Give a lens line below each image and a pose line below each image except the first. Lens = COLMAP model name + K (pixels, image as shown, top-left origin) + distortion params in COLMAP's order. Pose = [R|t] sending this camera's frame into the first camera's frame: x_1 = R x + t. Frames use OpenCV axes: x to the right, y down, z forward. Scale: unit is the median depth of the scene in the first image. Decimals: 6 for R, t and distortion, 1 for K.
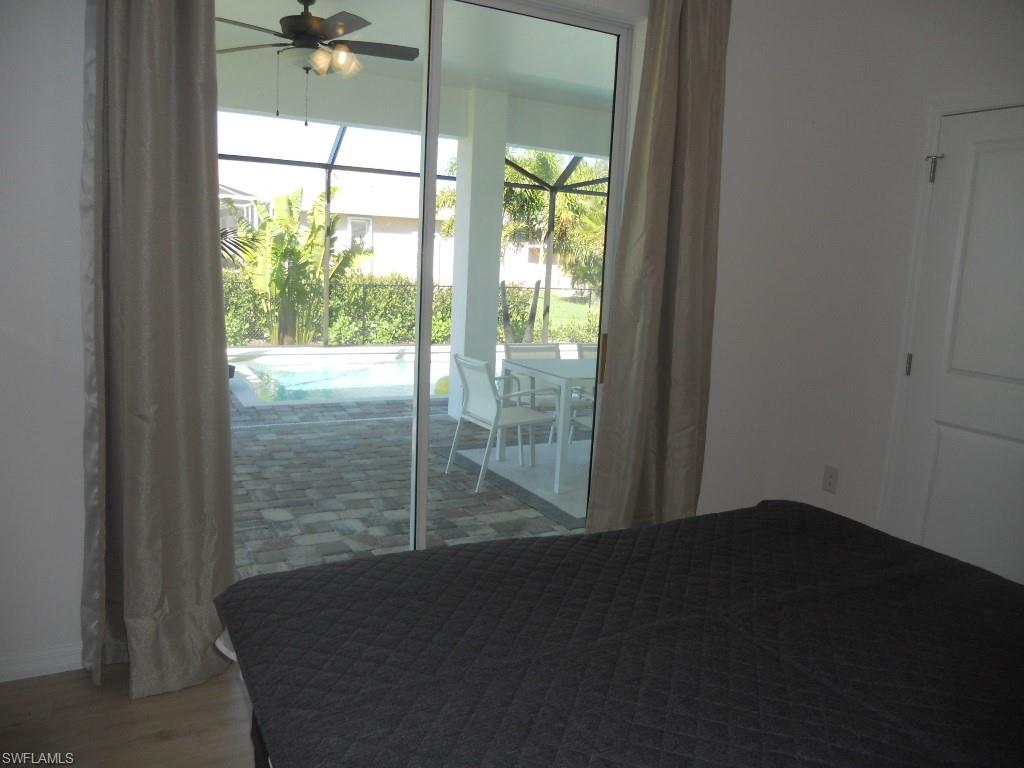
lens RADIAL K [[786.7, 0, 512.0], [0, 786.7, 384.0], [0, 0, 1]] dist [-0.046880, 0.000213]
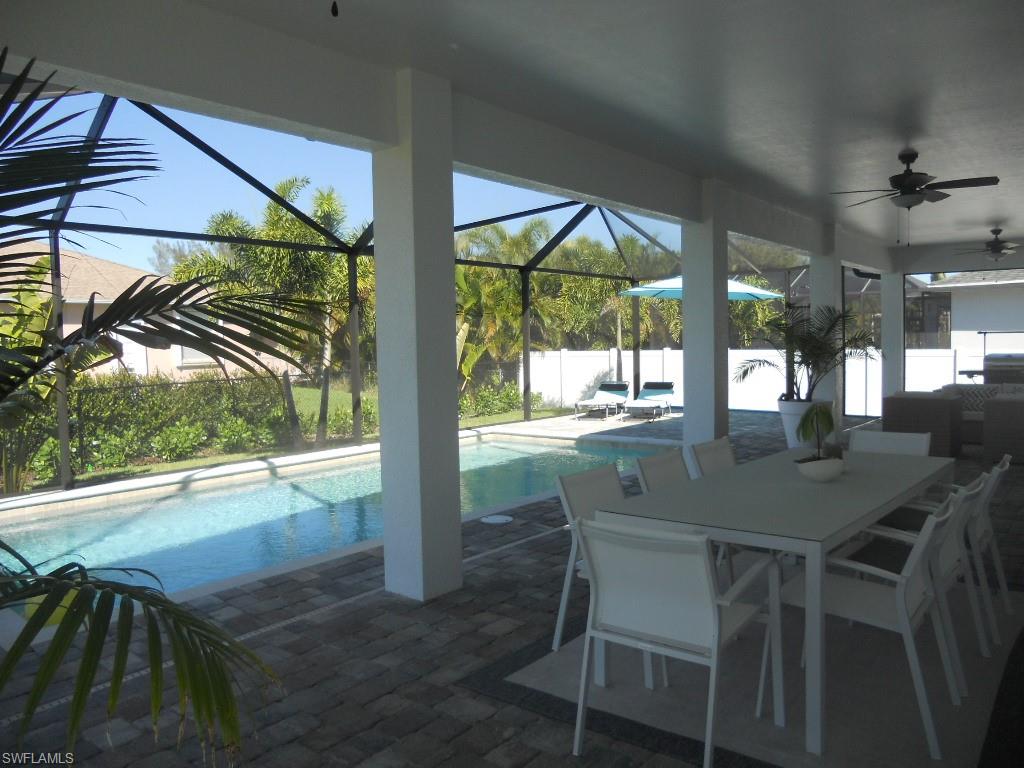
lens RADIAL K [[786.7, 0, 512.0], [0, 786.7, 384.0], [0, 0, 1]] dist [-0.046880, 0.000213]
pose [[0.920162, -0.092081, 0.380555, -0.130639], [0.127518, 0.989438, -0.068924, -0.041932], [-0.370189, 0.111949, 0.922186, 0.235542]]
